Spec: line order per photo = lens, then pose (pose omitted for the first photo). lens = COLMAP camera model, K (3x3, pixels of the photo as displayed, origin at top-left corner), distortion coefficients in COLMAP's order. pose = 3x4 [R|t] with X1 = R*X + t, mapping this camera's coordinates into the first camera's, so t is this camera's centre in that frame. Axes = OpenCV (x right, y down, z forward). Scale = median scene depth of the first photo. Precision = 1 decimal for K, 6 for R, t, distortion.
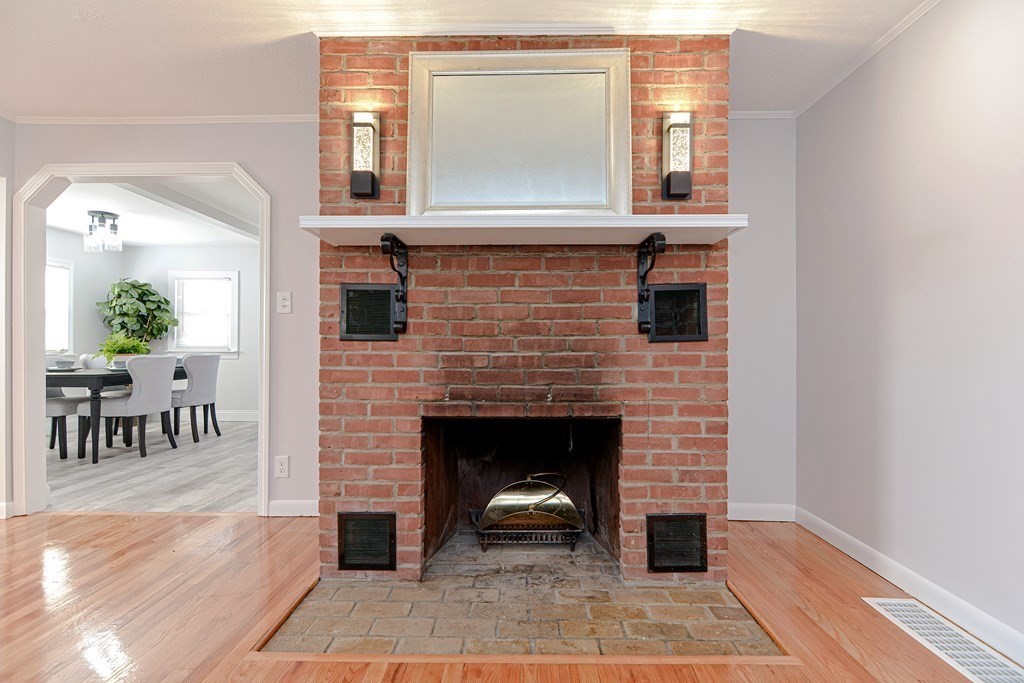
lens RADIAL K [[440.3, 0, 507.1], [0, 440.3, 344.2], [0, 0, 1]] dist [0.014272, -0.000002]
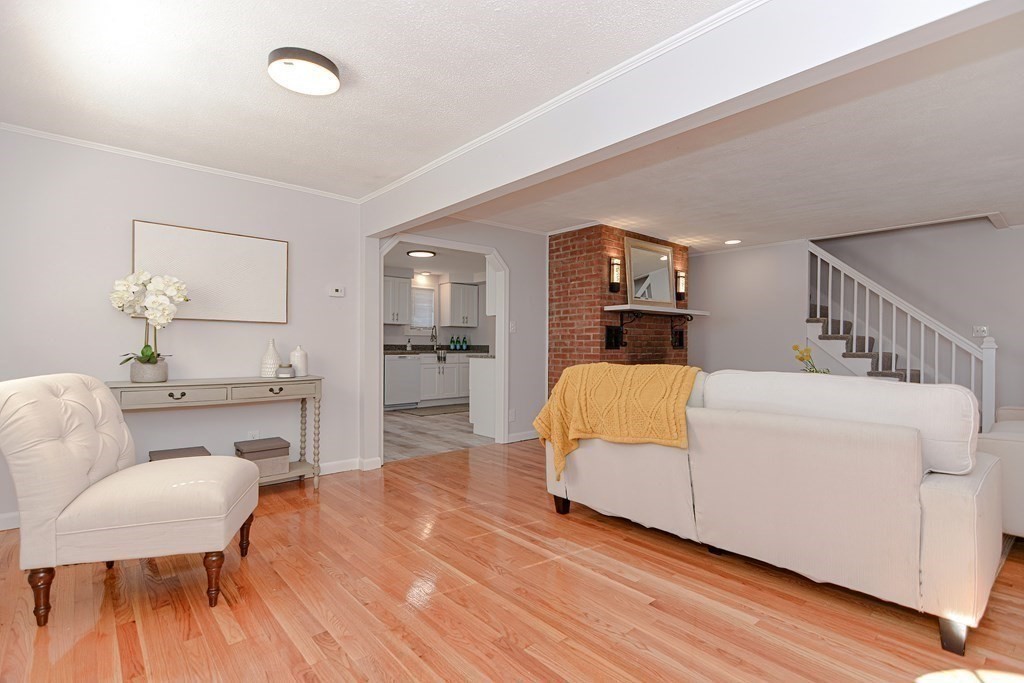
lens RADIAL K [[493.0, 0, 505.9], [0, 493.0, 346.6], [0, 0, 1]] dist [0.011002, -0.007557]
pose [[0.748042, -0.002868, 0.663645, -2.607214], [-0.004562, 0.999945, 0.009464, -0.046331], [-0.663635, -0.010107, 0.747988, -0.676559]]
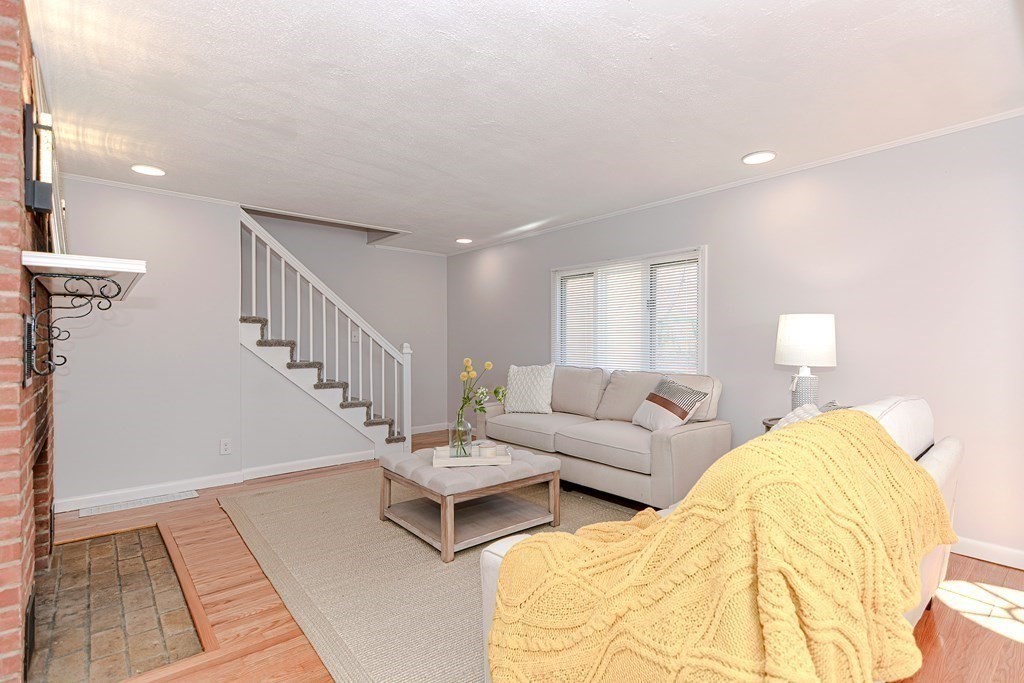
lens RADIAL K [[493.0, 0, 519.0], [0, 493.0, 342.5], [0, 0, 1]] dist [0.011002, -0.007557]
pose [[-0.676631, -0.003309, 0.736315, -1.597524], [-0.002515, 0.999994, 0.002182, -0.092495], [-0.736318, -0.000376, -0.676635, 0.957455]]
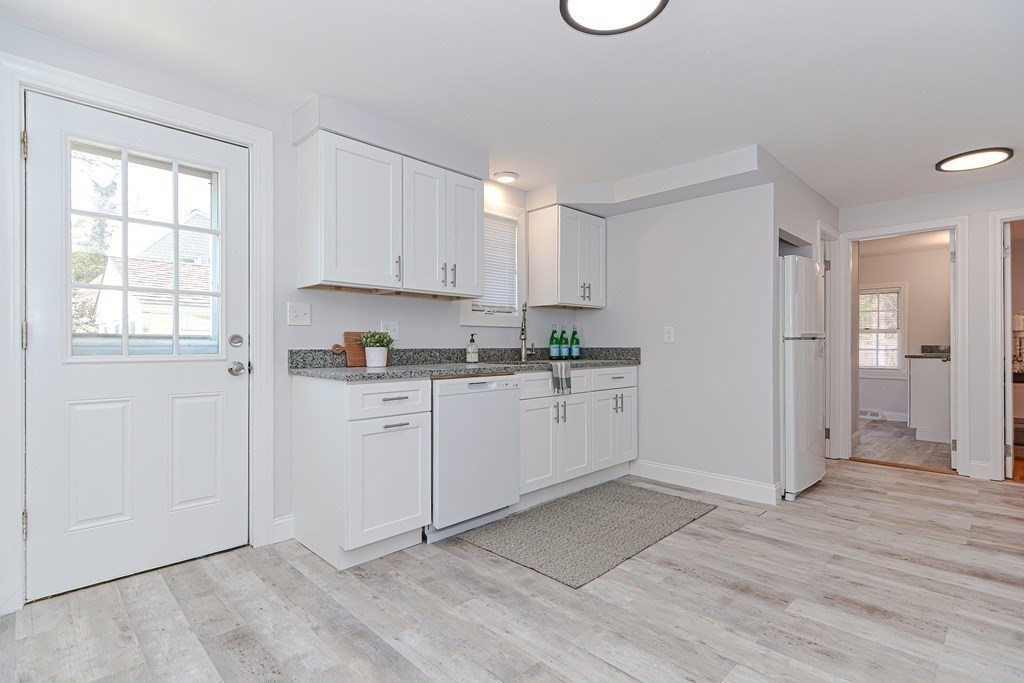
lens RADIAL K [[493.0, 0, 512.3], [0, 493.0, 344.1], [0, 0, 1]] dist [0.011002, -0.007557]
pose [[0.692598, -0.004621, 0.721309, -1.479221], [0.001587, 0.999987, 0.004883, -0.040780], [-0.721322, -0.002238, 0.692596, 1.954487]]
